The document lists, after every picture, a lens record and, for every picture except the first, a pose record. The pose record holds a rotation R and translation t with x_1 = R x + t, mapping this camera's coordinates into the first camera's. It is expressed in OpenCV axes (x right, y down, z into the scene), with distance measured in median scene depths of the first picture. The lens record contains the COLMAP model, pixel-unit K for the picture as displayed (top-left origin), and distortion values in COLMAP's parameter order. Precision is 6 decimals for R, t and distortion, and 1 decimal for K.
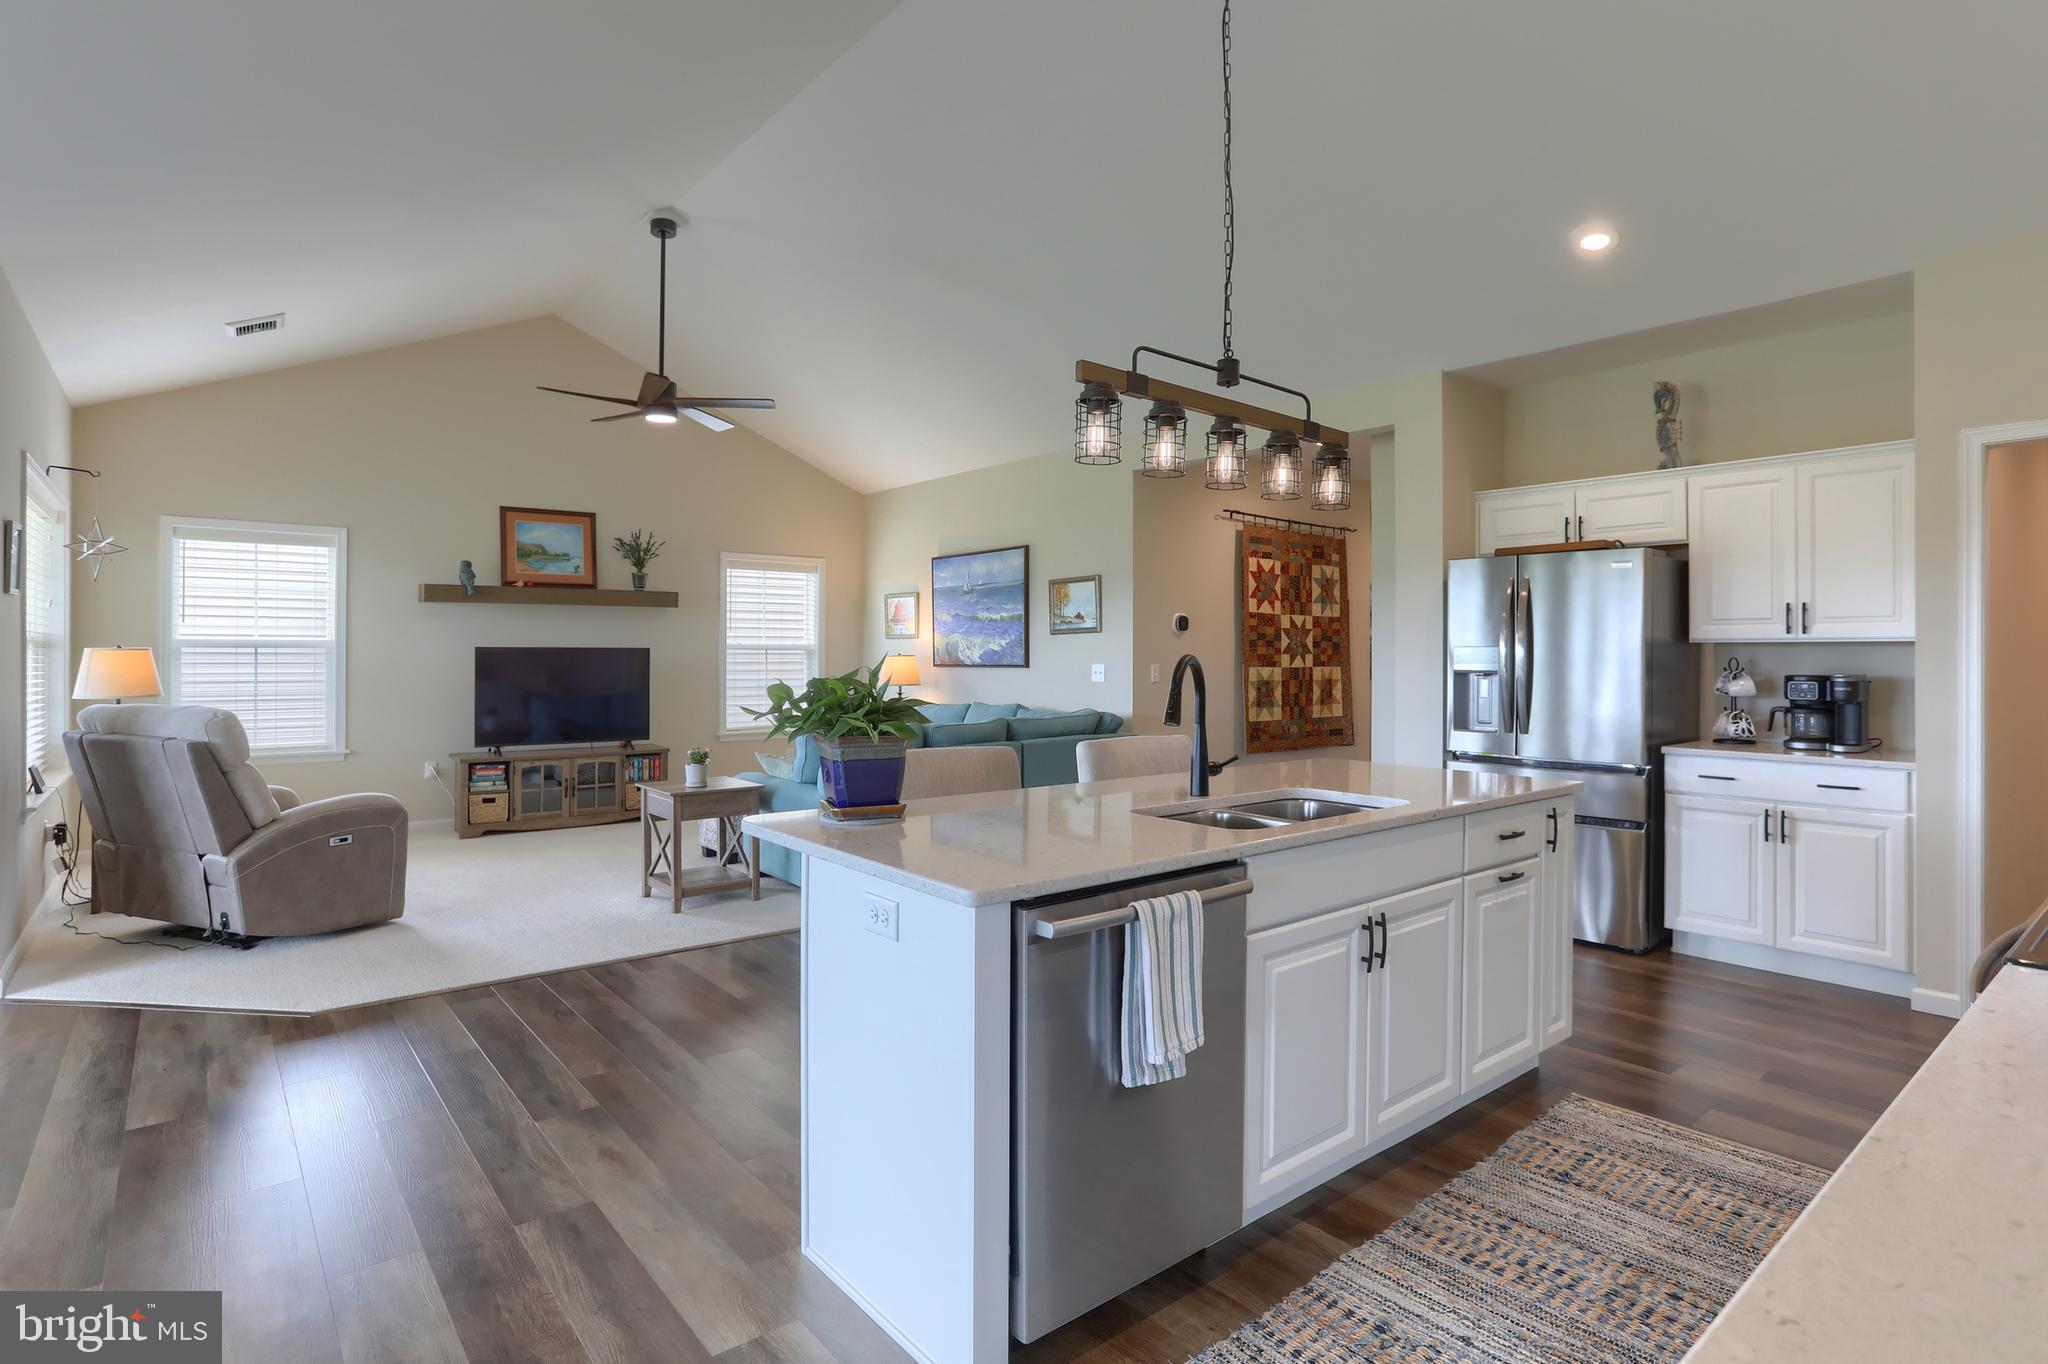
lens RADIAL K [[1040.6, 0, 1023.8], [0, 1040.6, 644.3], [0, 0, 1]] dist [-0.063937, 0.040462]
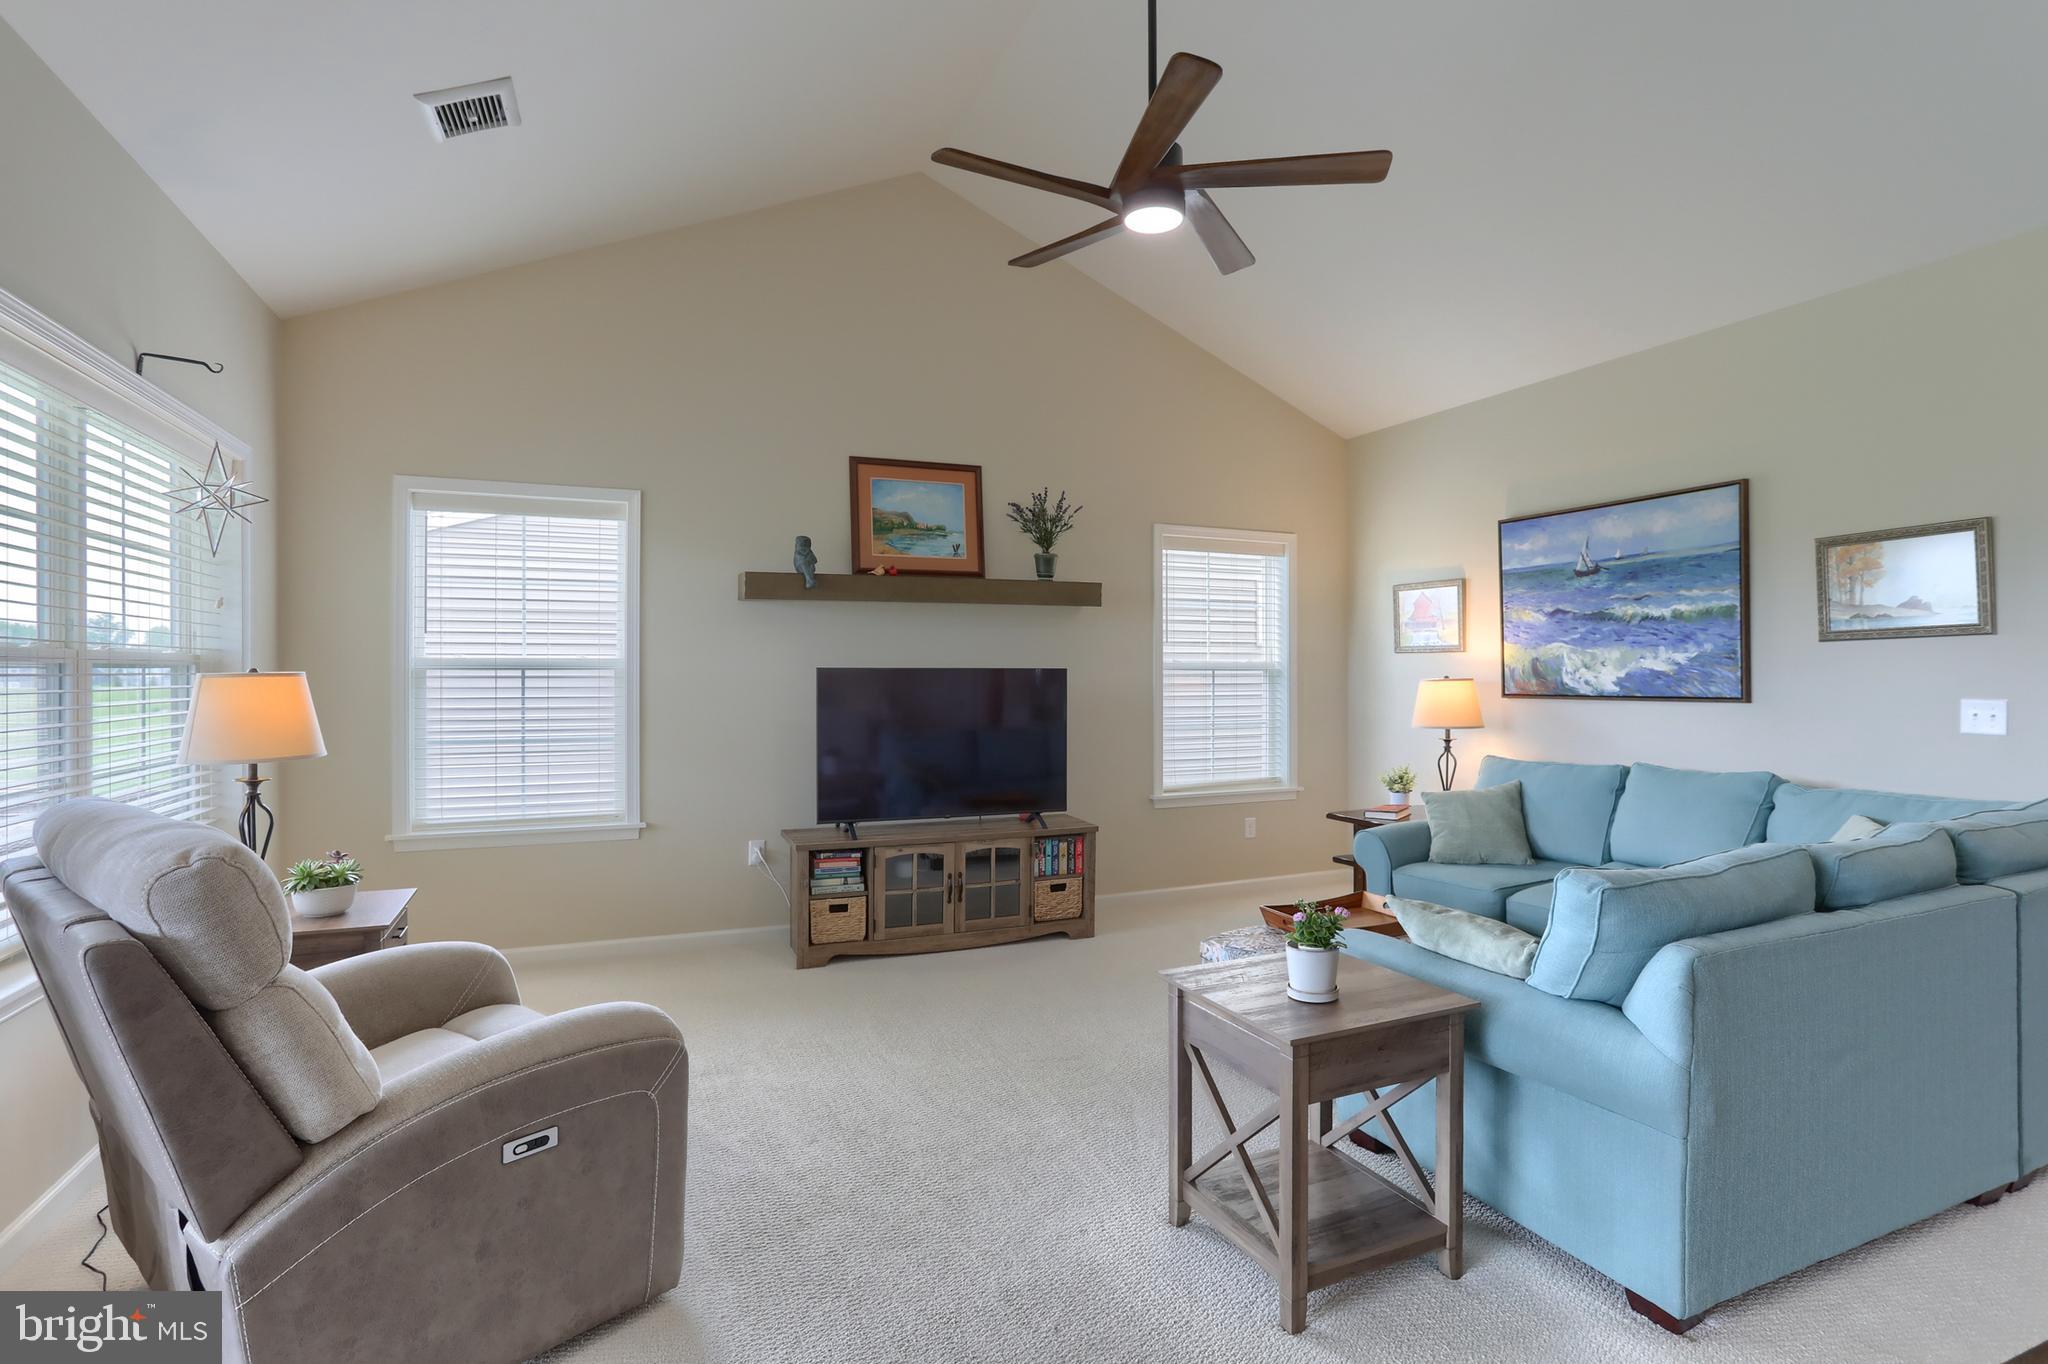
lens RADIAL K [[1010.3, 0, 1026.4], [0, 1010.3, 666.5], [0, 0, 1]] dist [-0.064370, 0.035757]
pose [[0.961388, -0.003286, -0.275177, -0.234849], [0.004172, 0.999988, 0.002636, 0.000605], [0.275165, -0.003682, 0.961390, 0.427888]]
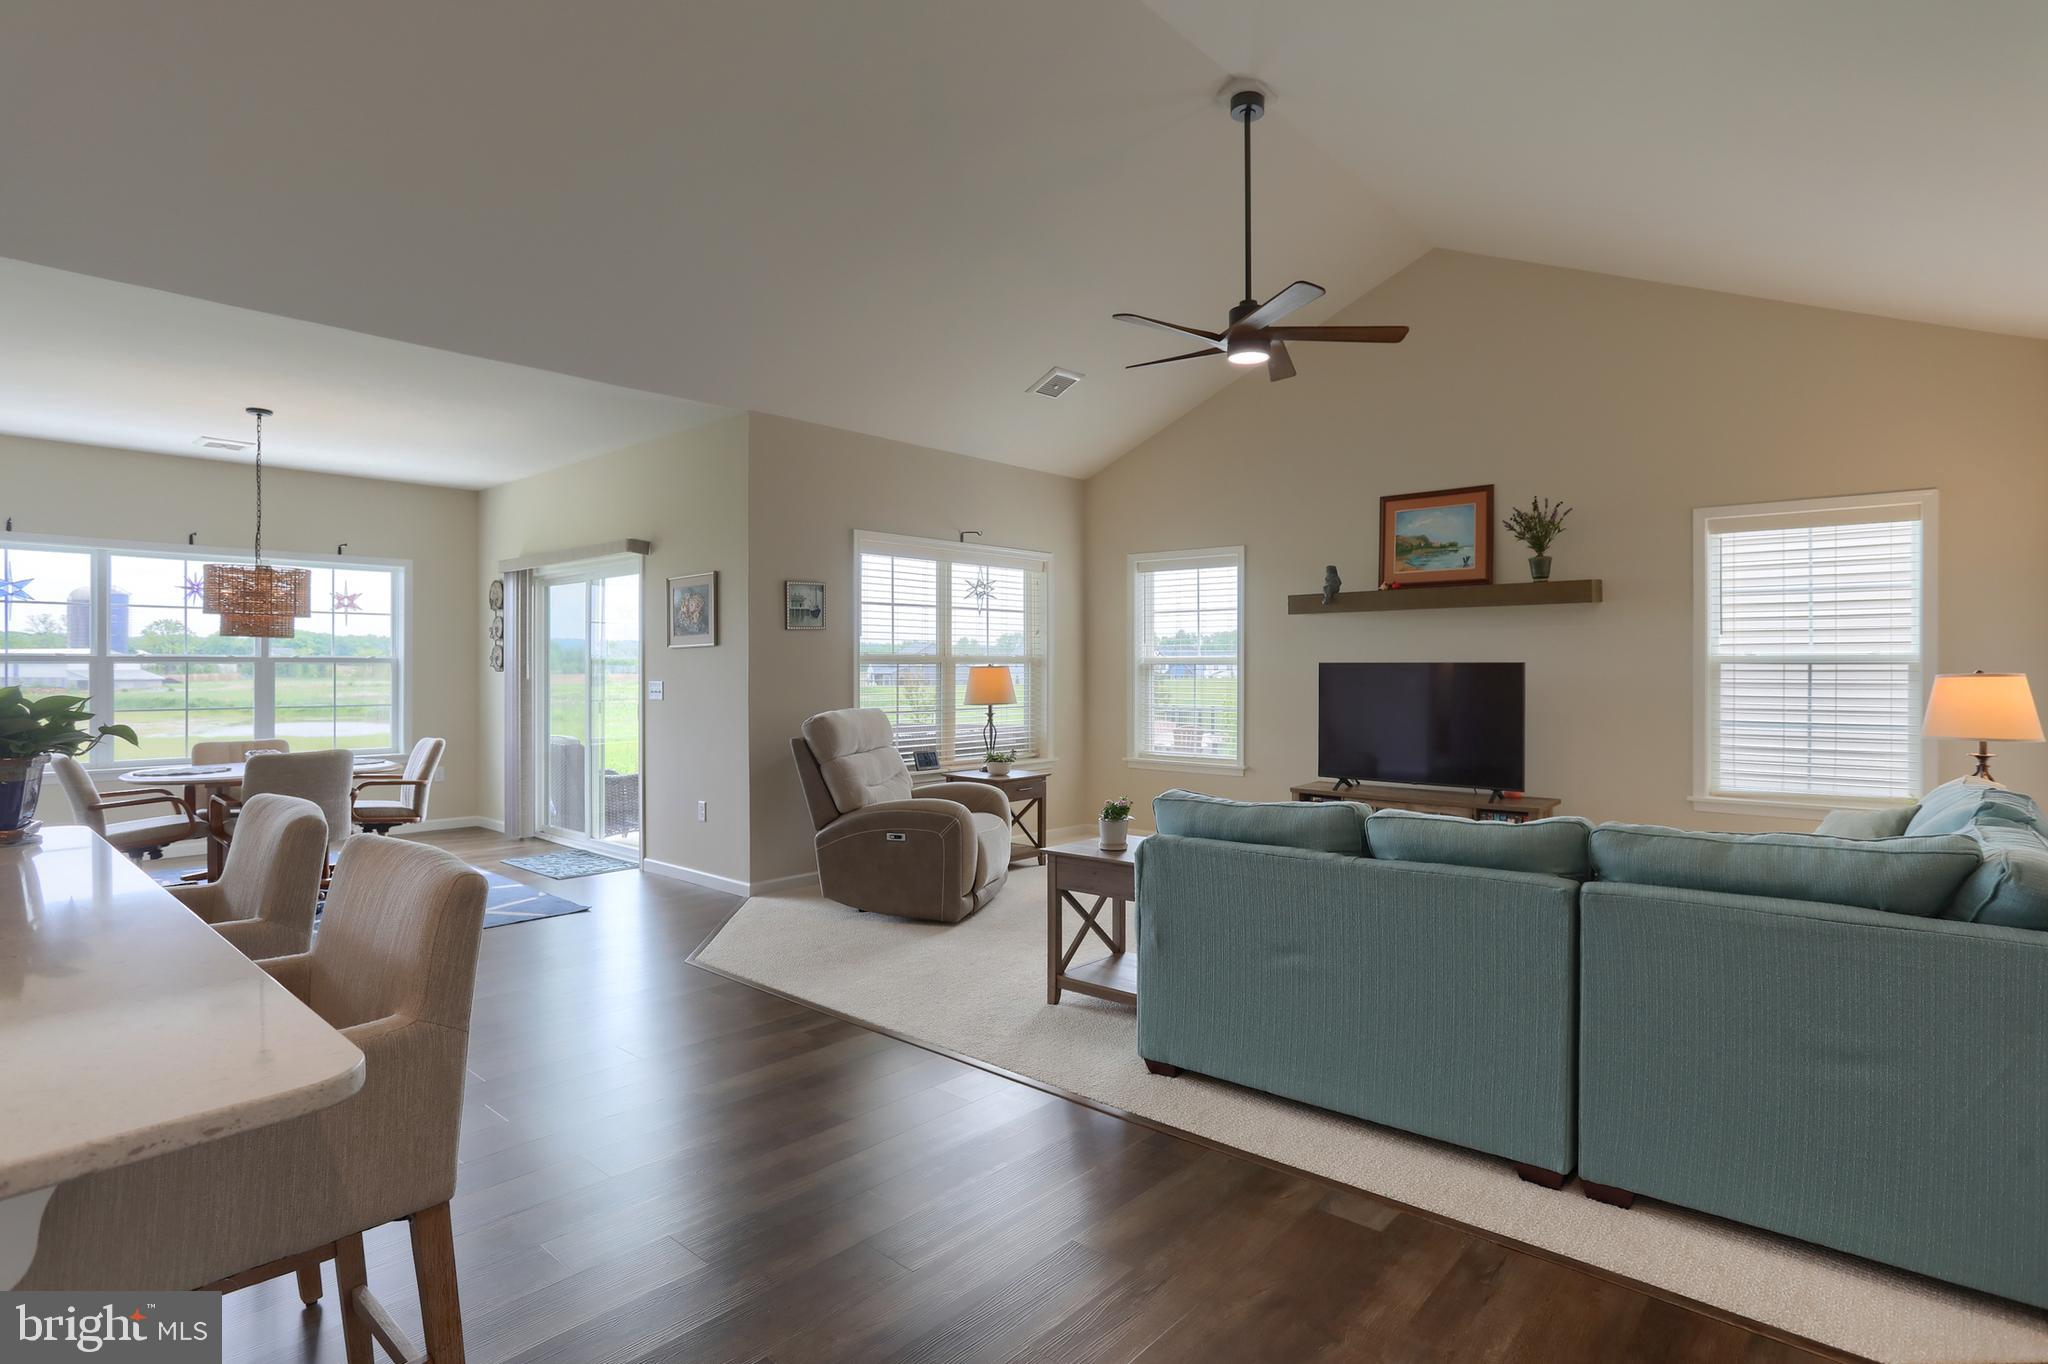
lens RADIAL K [[1049.9, 0, 1028.7], [0, 1049.9, 668.6], [0, 0, 1]] dist [-0.068911, 0.039767]
pose [[0.161002, -0.000947, -0.986954, 0.311302], [0.008110, 0.999967, 0.000364, 0.004967], [0.986921, -0.008062, 0.161004, 0.607296]]
